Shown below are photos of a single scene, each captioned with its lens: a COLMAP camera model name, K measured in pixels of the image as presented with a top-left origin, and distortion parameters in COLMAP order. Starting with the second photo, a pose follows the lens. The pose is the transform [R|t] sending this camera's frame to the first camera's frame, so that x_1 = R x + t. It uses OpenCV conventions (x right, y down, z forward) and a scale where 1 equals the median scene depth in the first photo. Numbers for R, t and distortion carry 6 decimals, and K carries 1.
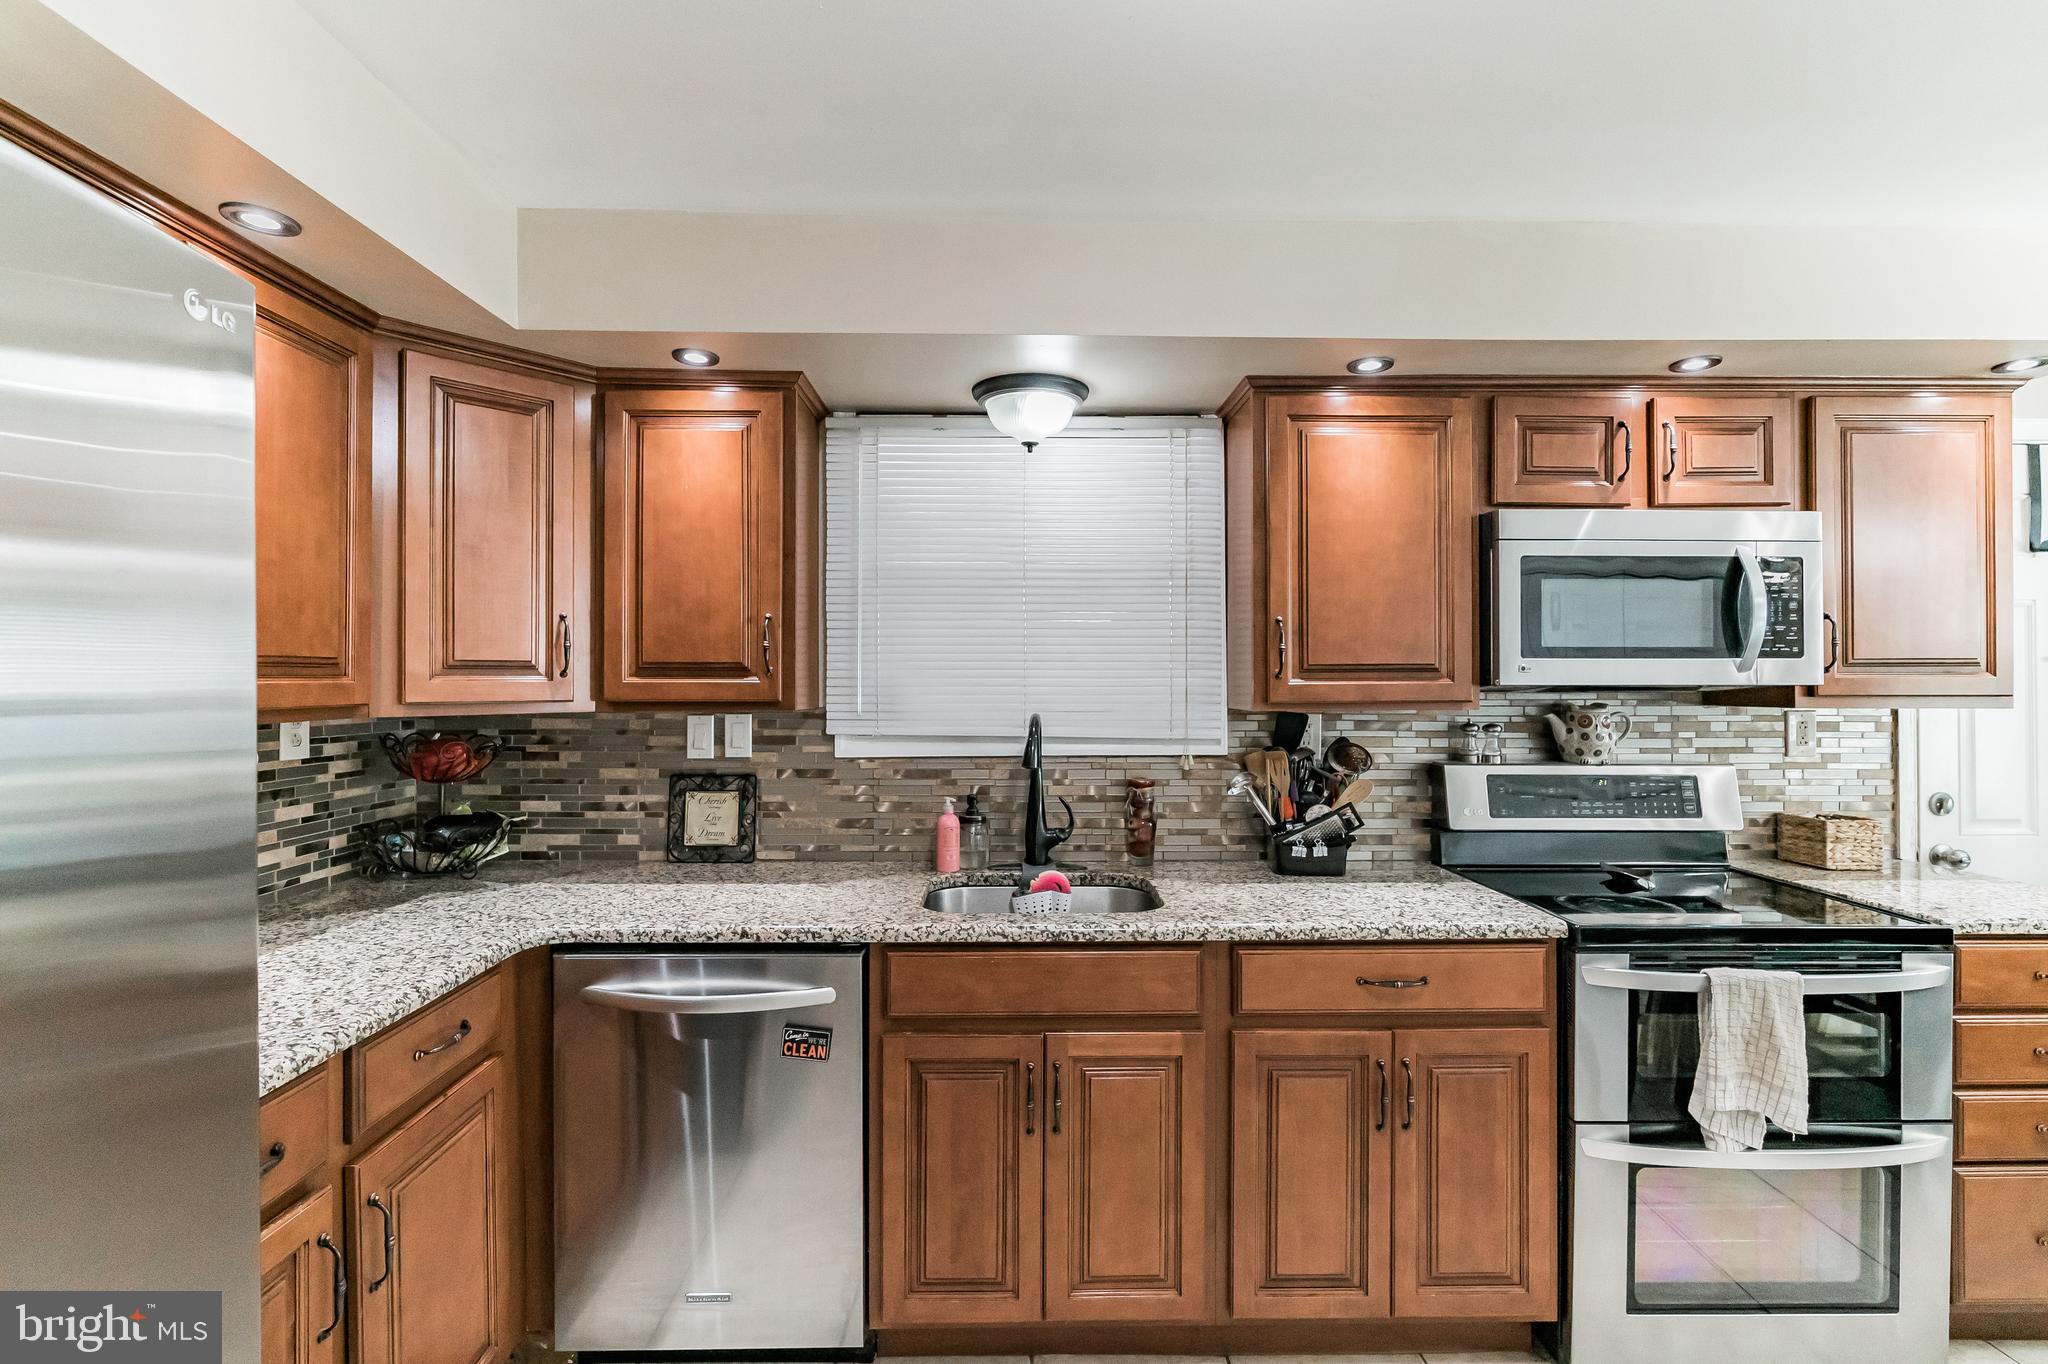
lens RADIAL K [[911.7, 0, 1030.5], [0, 911.7, 676.6], [0, 0, 1]] dist [-0.010506, 0.003371]
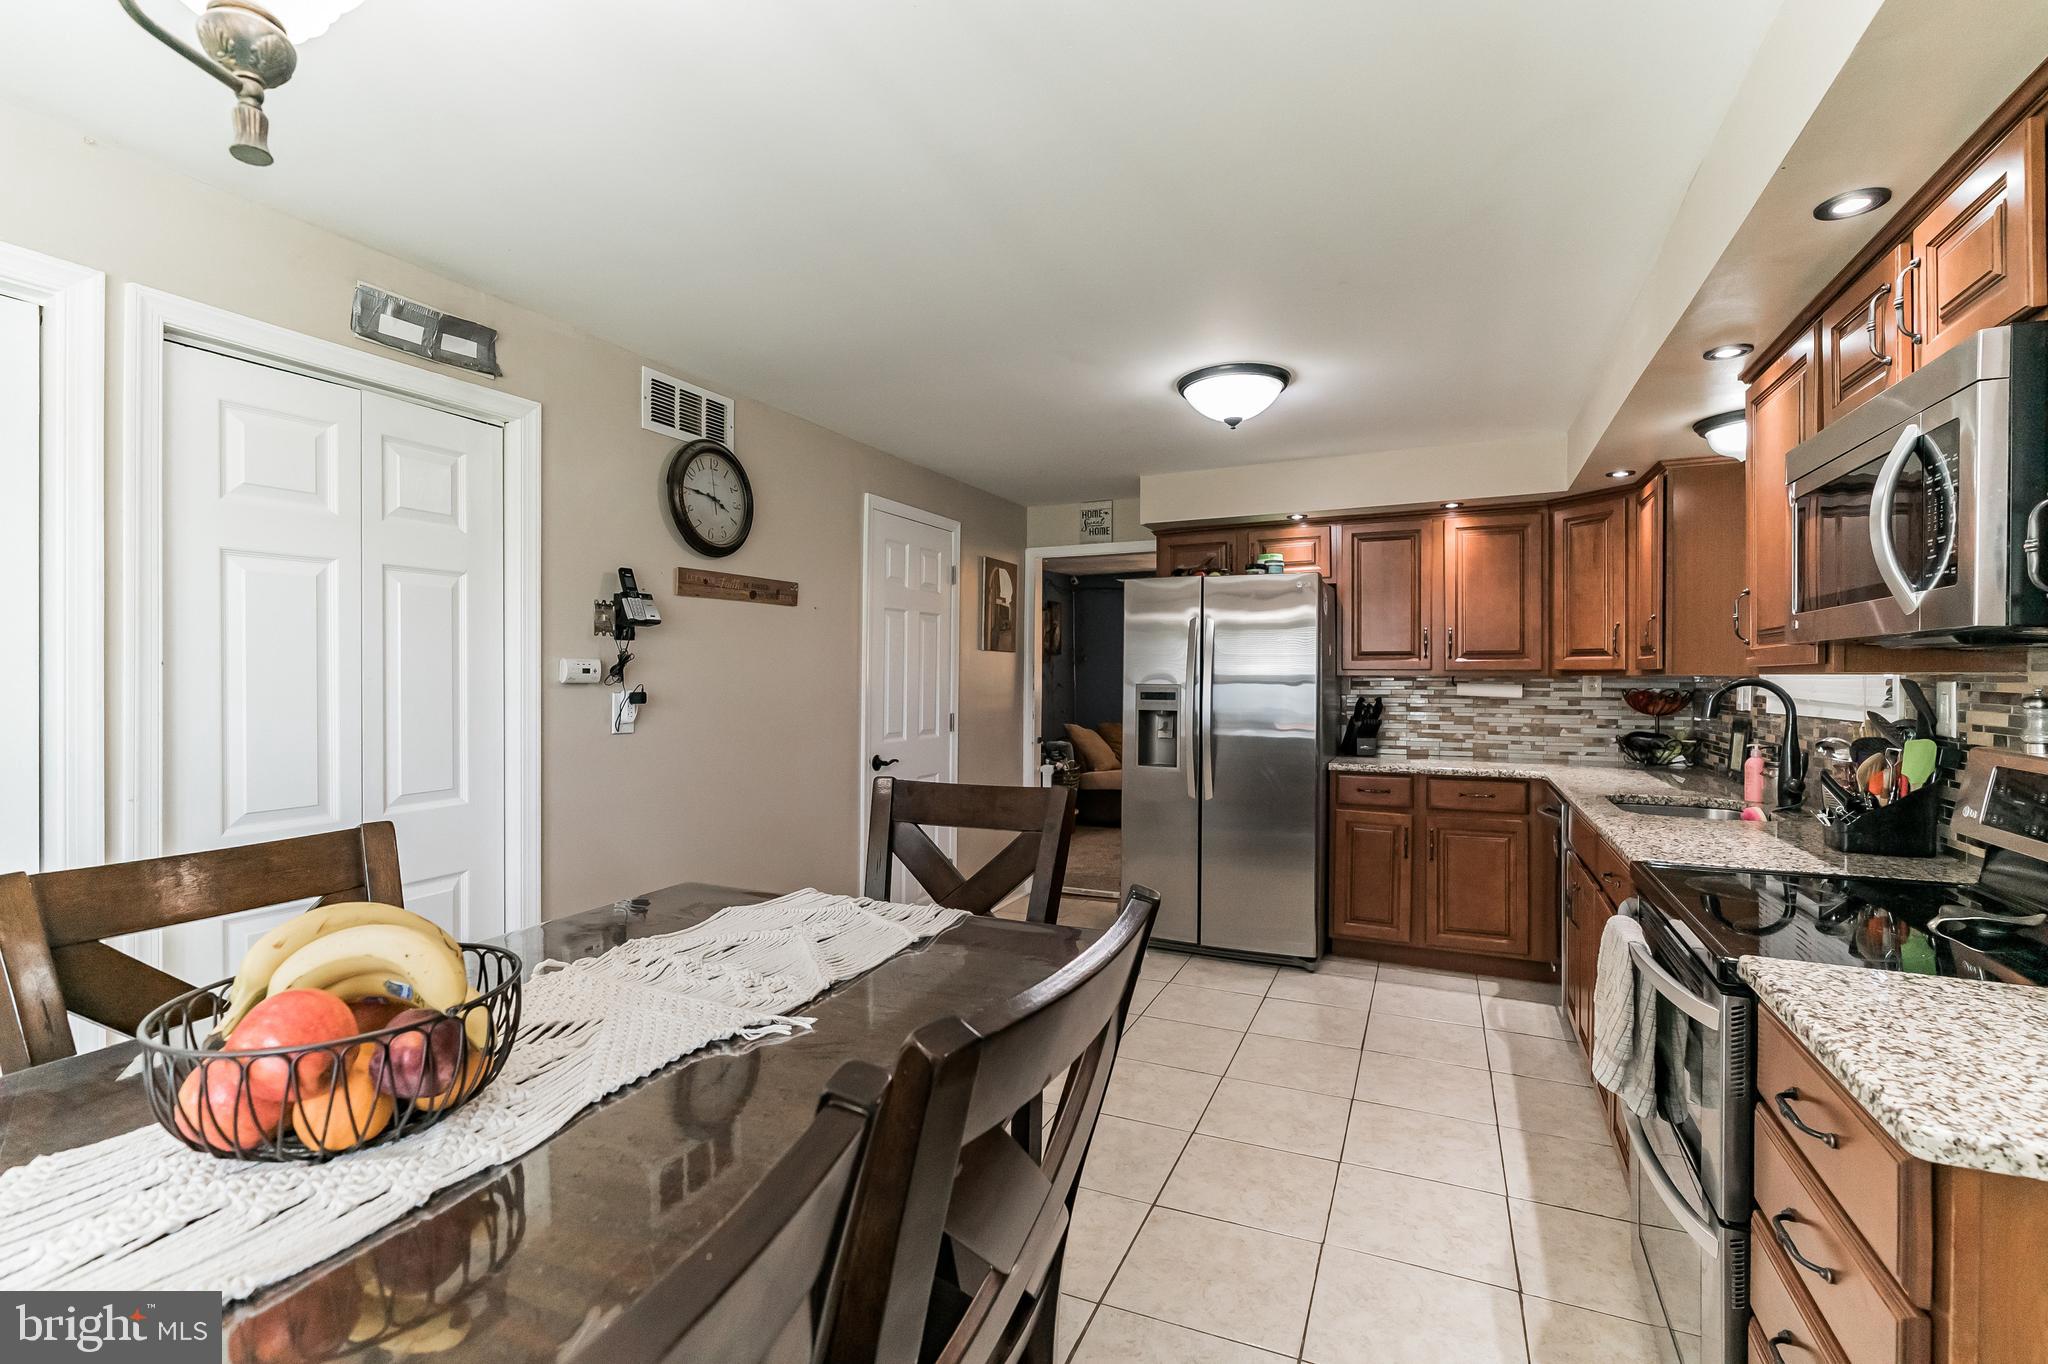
lens RADIAL K [[992.5, 0, 909.9], [0, 992.5, 684.5], [0, 0, 1]] dist [-0.001829, -0.000287]
pose [[-0.524397, 0.004323, -0.851463, 1.773123], [-0.001108, 0.999983, 0.005760, 0.043139], [0.851473, 0.003964, -0.524383, 0.743591]]
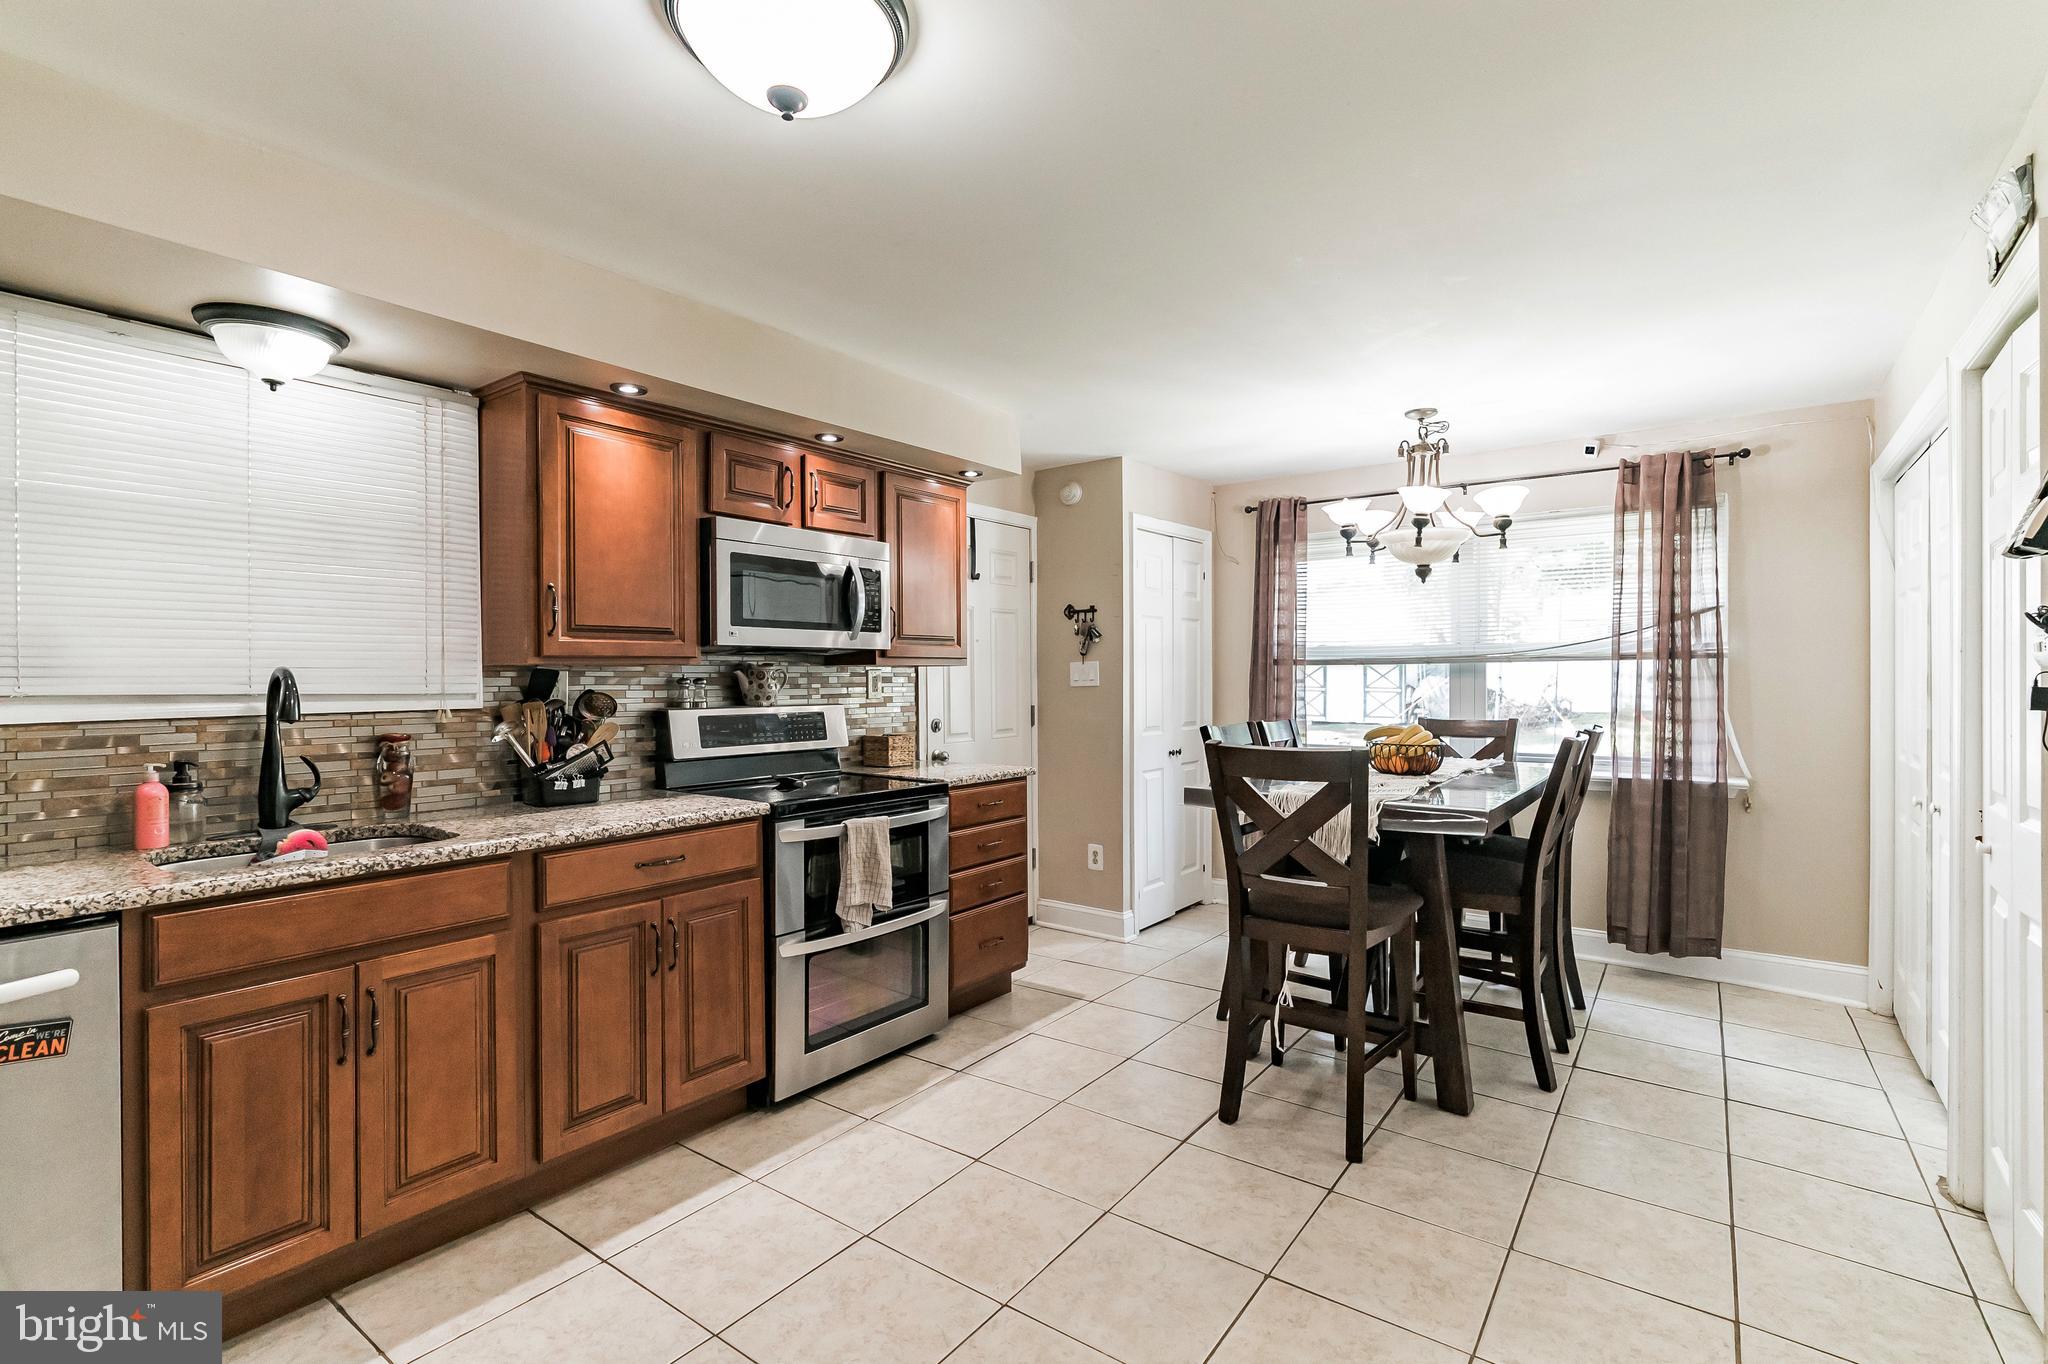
lens RADIAL K [[911.7, 0, 1030.5], [0, 911.7, 676.6], [0, 0, 1]] dist [-0.010506, 0.003371]
pose [[0.608013, -0.006884, 0.793898, -0.274364], [0.003056, 0.999975, 0.006331, 0.047863], [-0.793921, -0.001423, 0.608019, -0.199126]]
